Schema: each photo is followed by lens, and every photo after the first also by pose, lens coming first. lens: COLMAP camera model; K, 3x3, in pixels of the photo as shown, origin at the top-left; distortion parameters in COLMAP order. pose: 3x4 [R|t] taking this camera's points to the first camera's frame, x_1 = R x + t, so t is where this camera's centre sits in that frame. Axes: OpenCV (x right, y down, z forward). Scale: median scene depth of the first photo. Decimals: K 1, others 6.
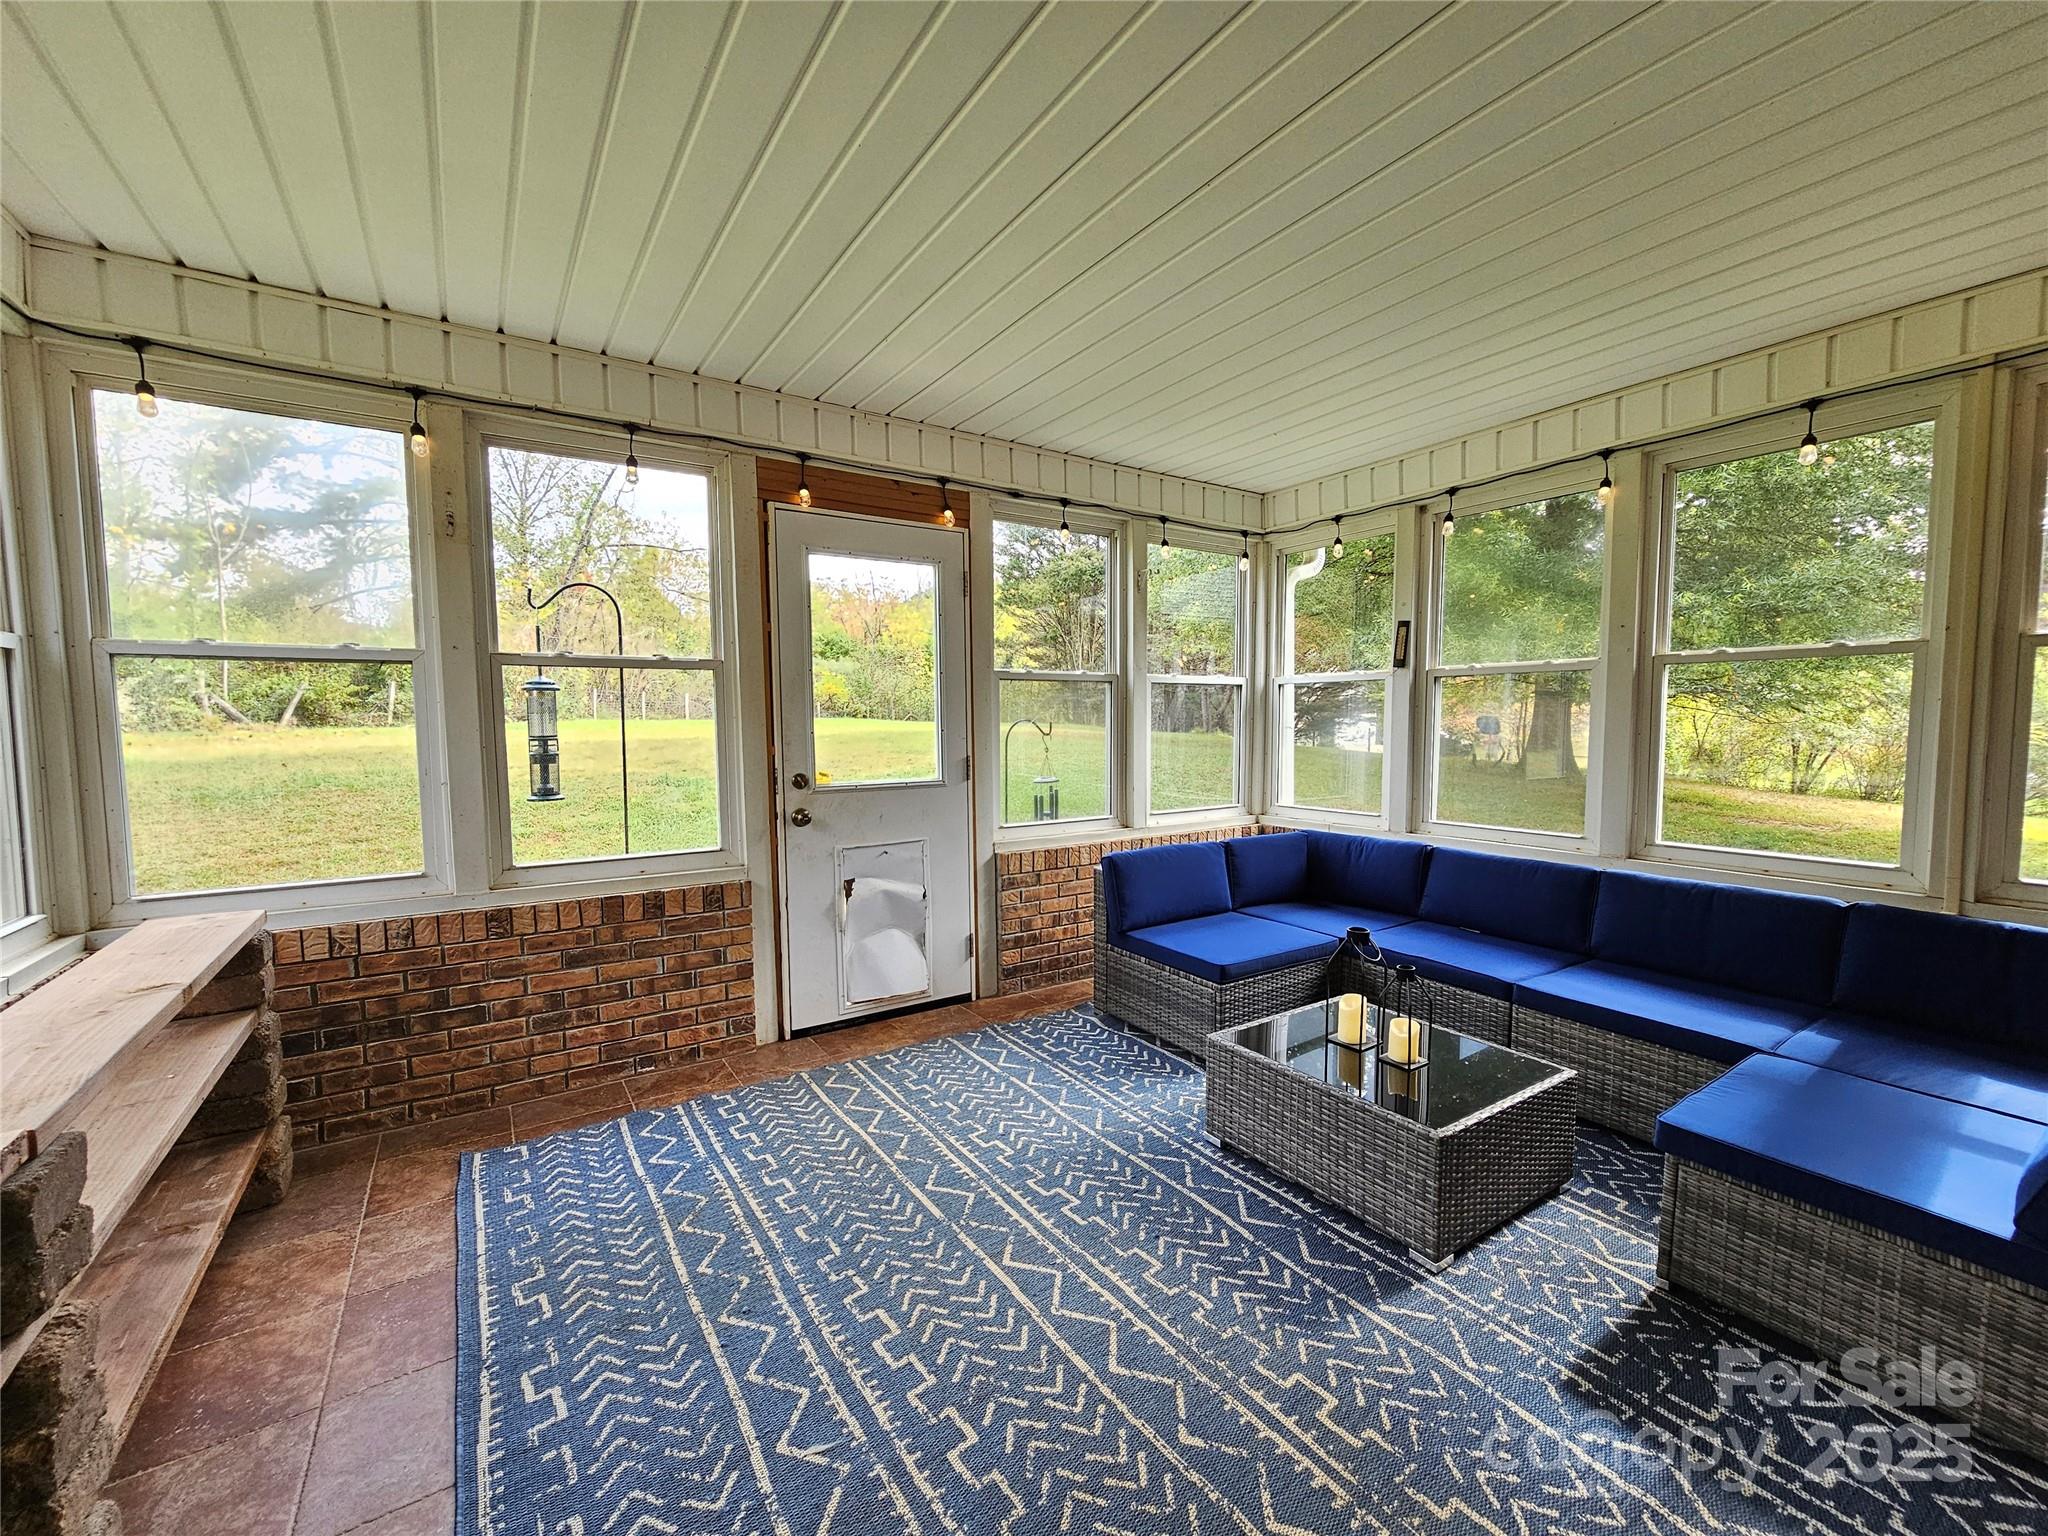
lens RADIAL K [[835.8, 0, 1025.8], [0, 835.8, 777.7], [0, 0, 1]] dist [0.001981, 0.000315]
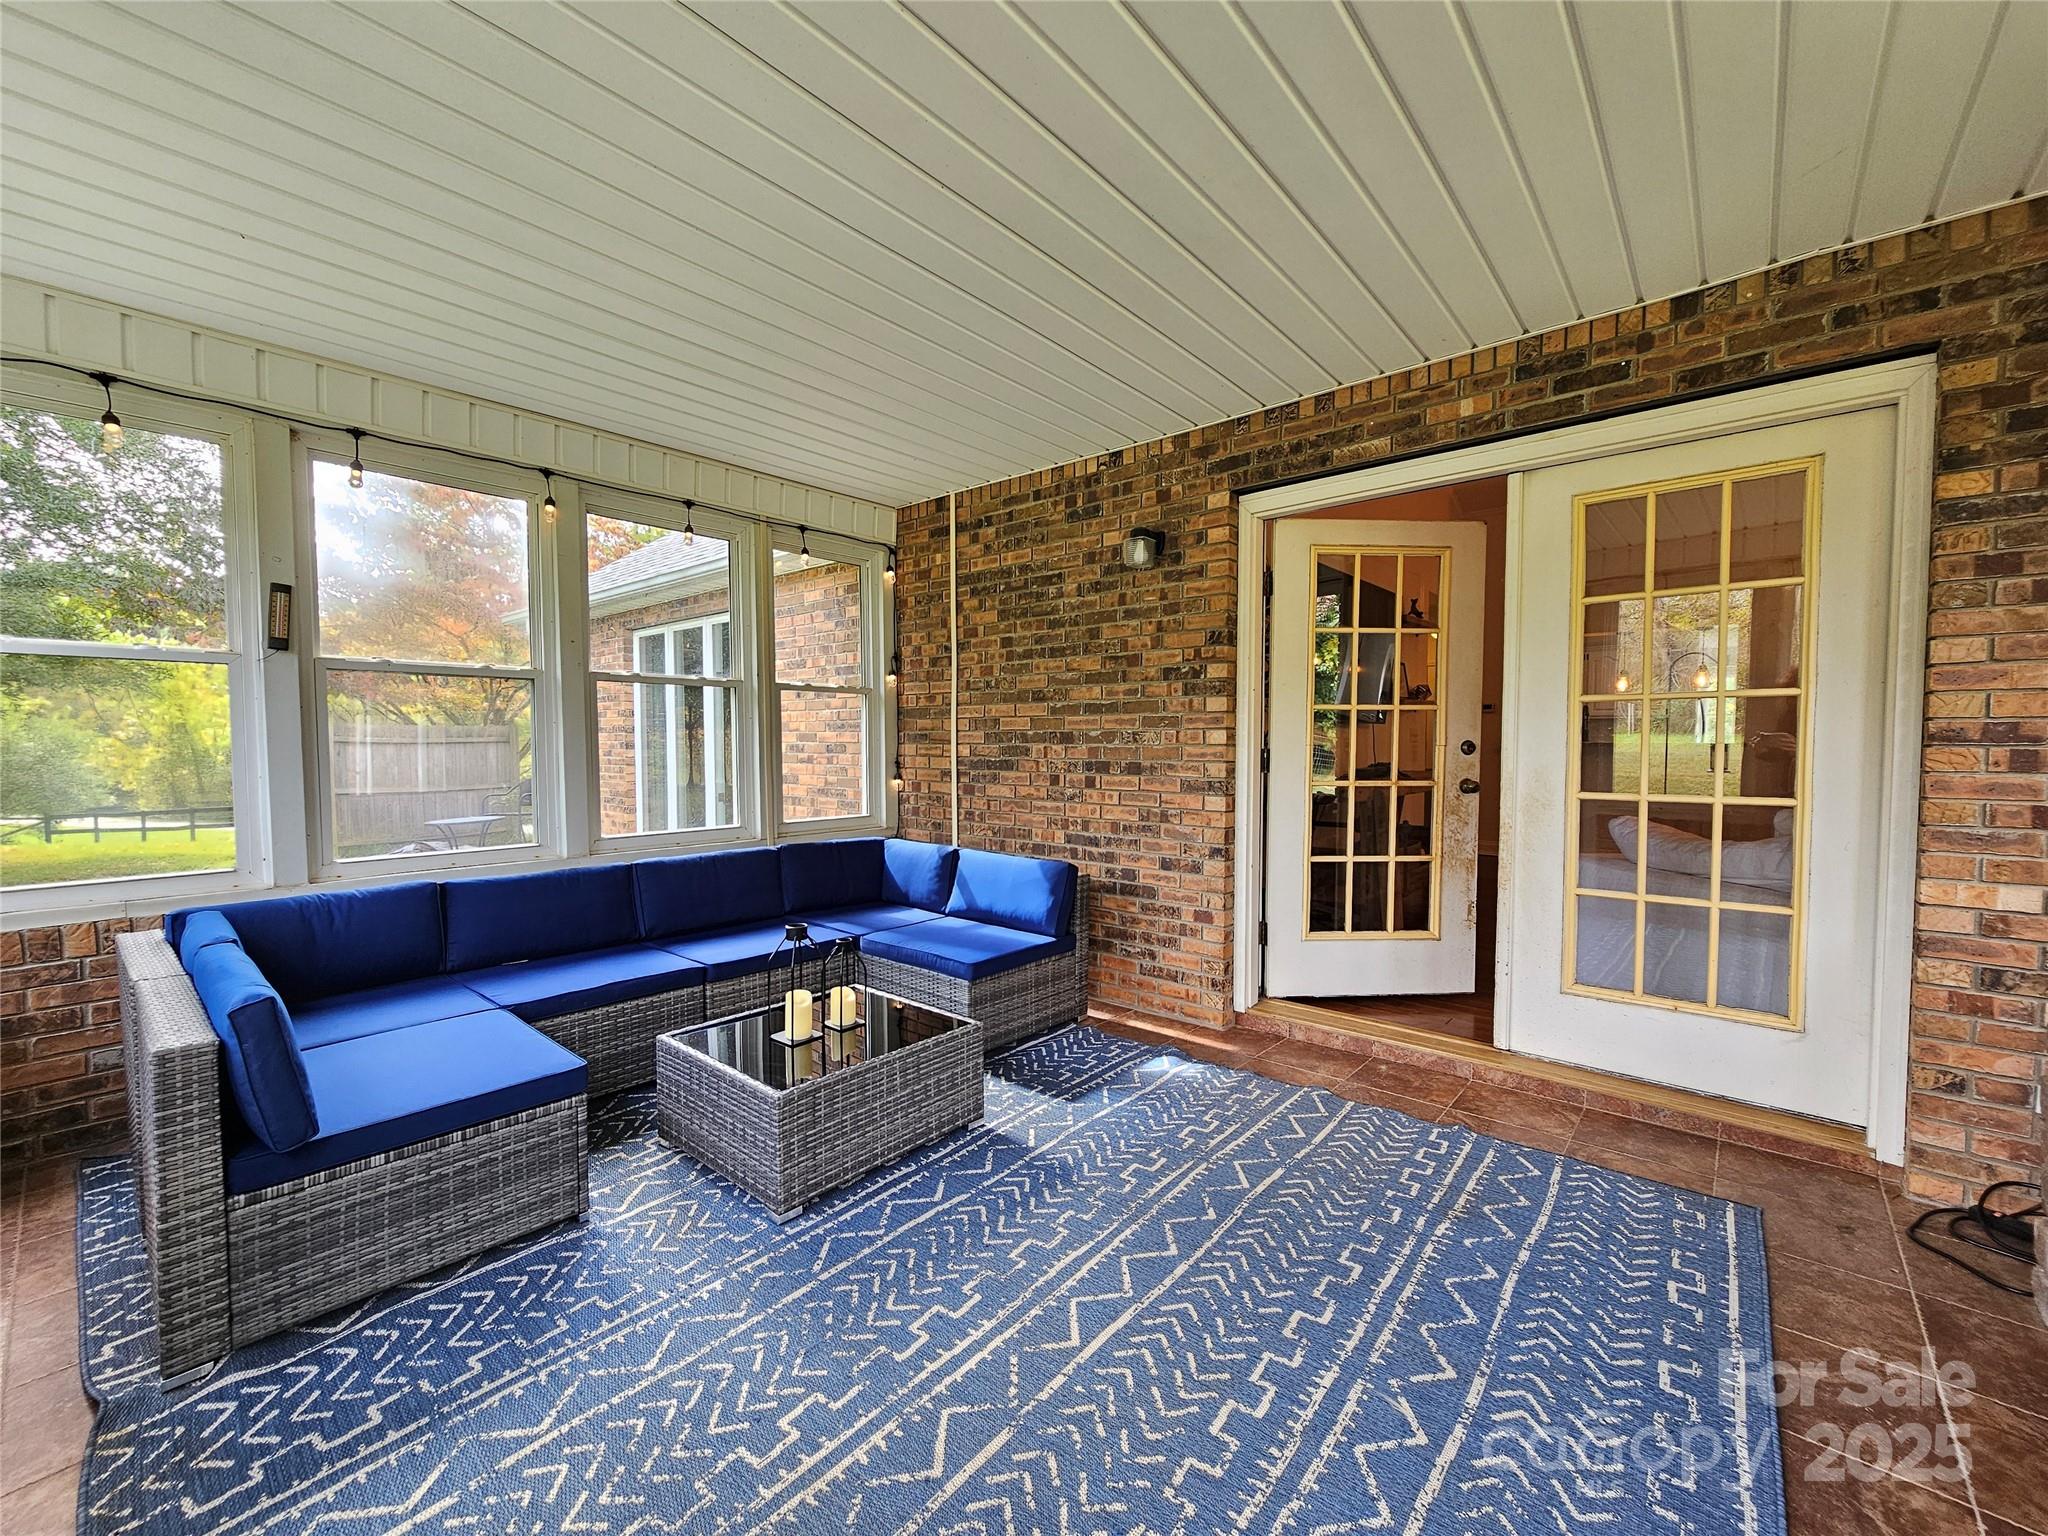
lens RADIAL K [[835.8, 0, 1025.8], [0, 835.8, 777.7], [0, 0, 1]] dist [0.001981, 0.000315]
pose [[-0.269476, -0.039127, 0.962212, -0.822226], [0.072058, 0.995554, 0.060664, -0.049726], [-0.960307, 0.085683, -0.265458, 1.247464]]
